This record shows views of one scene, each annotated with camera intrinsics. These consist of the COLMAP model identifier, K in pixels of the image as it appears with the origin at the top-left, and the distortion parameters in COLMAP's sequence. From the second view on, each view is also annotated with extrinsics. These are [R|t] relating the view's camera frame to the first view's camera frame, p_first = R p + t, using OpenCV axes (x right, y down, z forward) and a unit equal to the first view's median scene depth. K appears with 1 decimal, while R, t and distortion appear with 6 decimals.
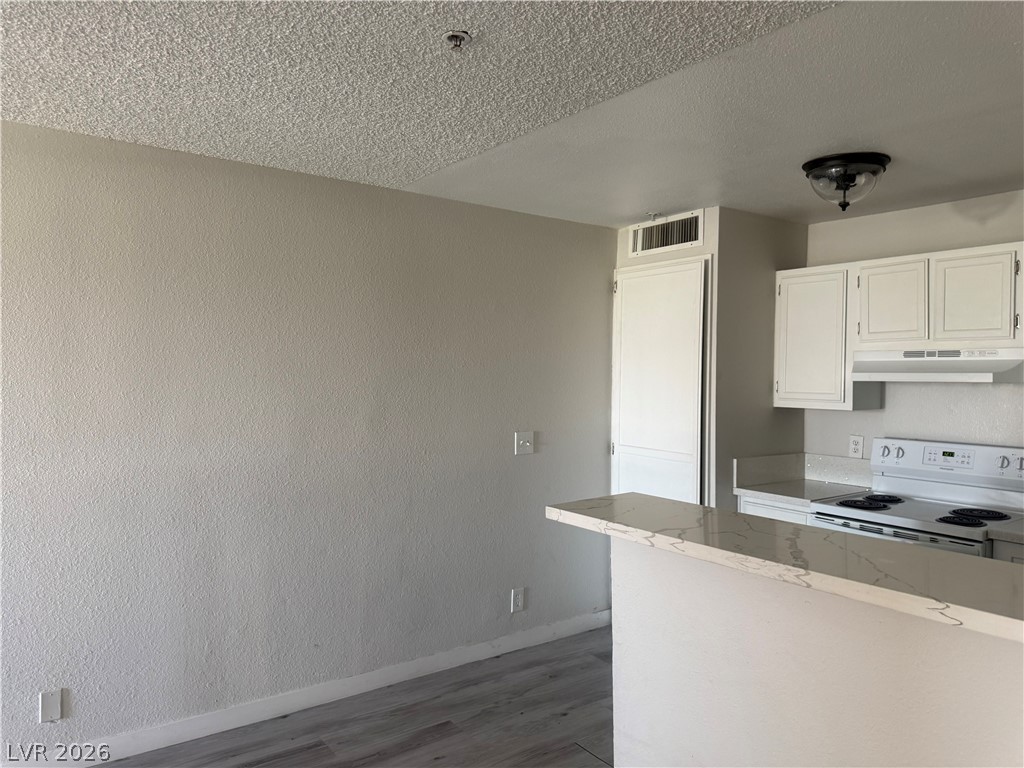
lens RADIAL K [[725.1, 0, 512.2], [0, 725.1, 388.4], [0, 0, 1]] dist [0.104396, -0.167048]
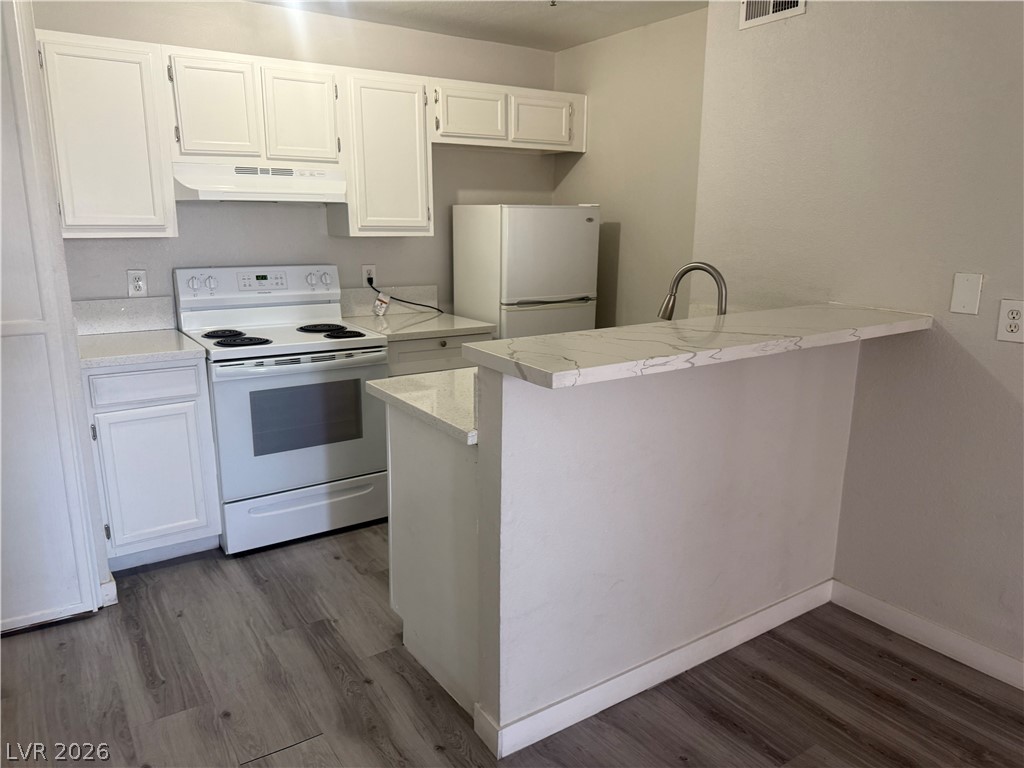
lens RADIAL K [[725.1, 0, 512.2], [0, 725.1, 388.4], [0, 0, 1]] dist [0.104396, -0.167048]
pose [[0.038795, -0.235973, 0.970985, -0.393755], [0.016002, 0.971739, 0.235517, 0.006564], [-0.999119, 0.006401, 0.041474, 0.620408]]
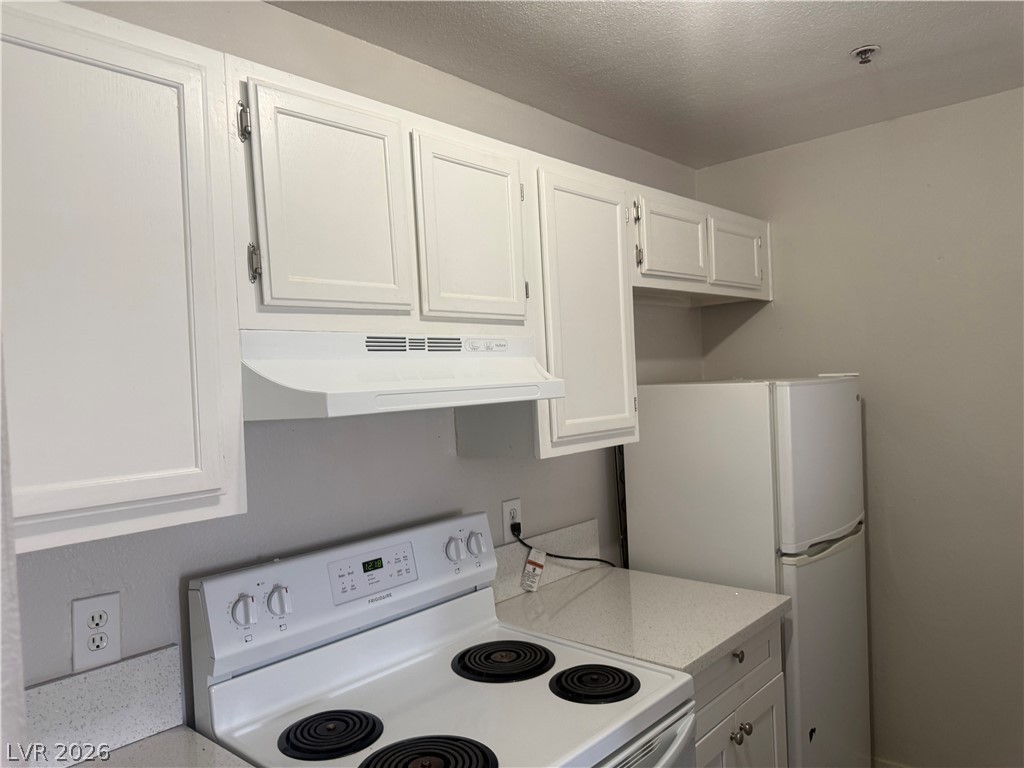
lens RADIAL K [[717.2, 0, 513.5], [0, 717.2, 391.7], [0, 0, 1]] dist [0.101392, -0.152380]
pose [[-0.207094, -0.011449, 0.978254, 0.130248], [0.069965, 0.997198, 0.026483, -0.025170], [-0.975816, 0.073928, -0.205712, 0.998256]]
